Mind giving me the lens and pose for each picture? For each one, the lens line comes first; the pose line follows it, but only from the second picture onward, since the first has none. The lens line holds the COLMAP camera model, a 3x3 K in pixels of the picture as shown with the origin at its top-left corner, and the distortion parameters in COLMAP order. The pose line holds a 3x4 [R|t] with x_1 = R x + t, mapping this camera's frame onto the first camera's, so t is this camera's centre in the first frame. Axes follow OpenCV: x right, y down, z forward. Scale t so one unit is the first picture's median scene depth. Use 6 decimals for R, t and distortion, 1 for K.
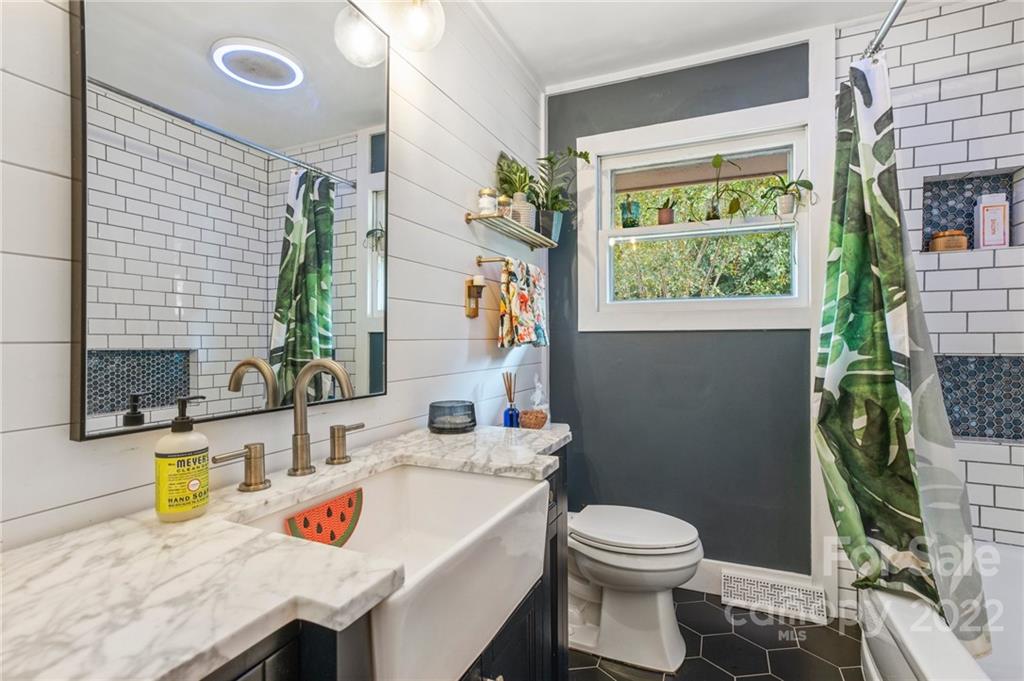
lens RADIAL K [[479.3, 0, 511.3], [0, 479.3, 335.7], [0, 0, 1]] dist [-0.000606, -0.000006]
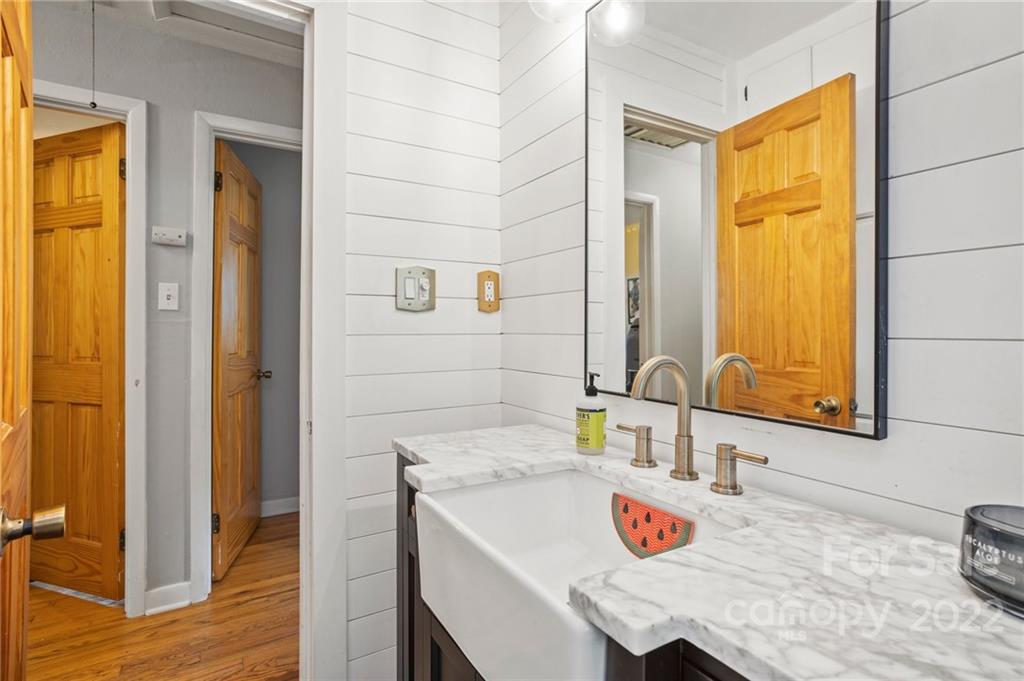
lens RADIAL K [[507.9, 0, 512.5], [0, 507.9, 336.2], [0, 0, 1]] dist [-0.001454, -0.000062]
pose [[-0.568388, 0.001464, -0.822759, 0.583311], [-0.002745, 0.999989, 0.003676, 0.010248], [0.822756, 0.004347, -0.568378, 1.333676]]
